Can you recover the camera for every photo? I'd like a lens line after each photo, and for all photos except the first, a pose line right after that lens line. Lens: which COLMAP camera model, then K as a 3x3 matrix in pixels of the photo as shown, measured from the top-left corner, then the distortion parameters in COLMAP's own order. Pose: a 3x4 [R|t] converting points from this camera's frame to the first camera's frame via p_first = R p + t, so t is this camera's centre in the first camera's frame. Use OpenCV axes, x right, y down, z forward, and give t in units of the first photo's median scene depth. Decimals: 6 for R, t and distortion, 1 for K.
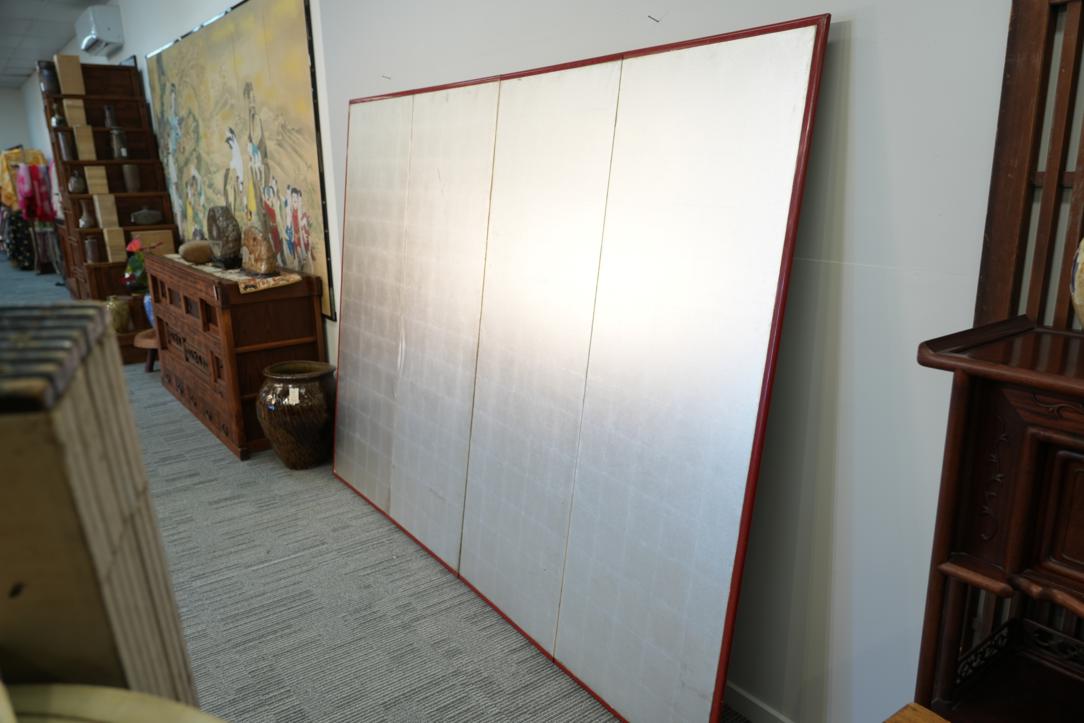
lens RADIAL K [[781.7, 0, 543.0], [0, 781.7, 366.3], [0, 0, 1]] dist [0.009204, 0.000883]
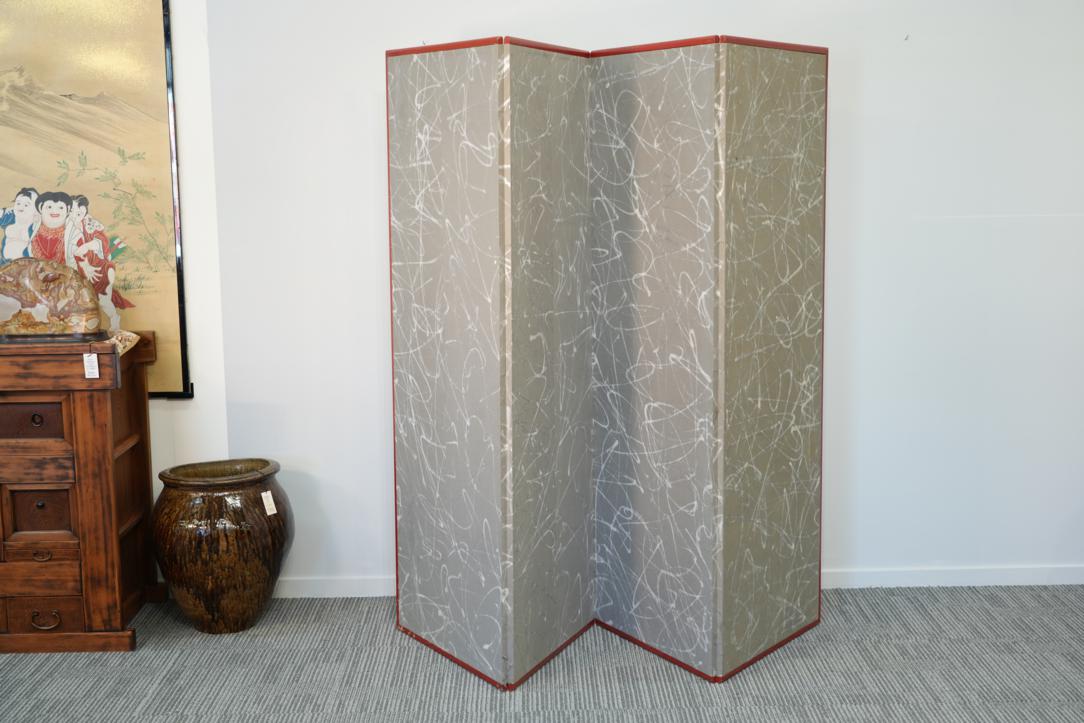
lens RADIAL K [[1416.4, 0, 558.4], [0, 1416.4, 366.9], [0, 0, 1]] dist [0.008572, 0.000000]
pose [[0.572409, -0.106099, 0.813075, -1.041459], [0.201652, 0.979355, -0.014167, -0.006869], [-0.794786, 0.172068, 0.581987, 0.102608]]
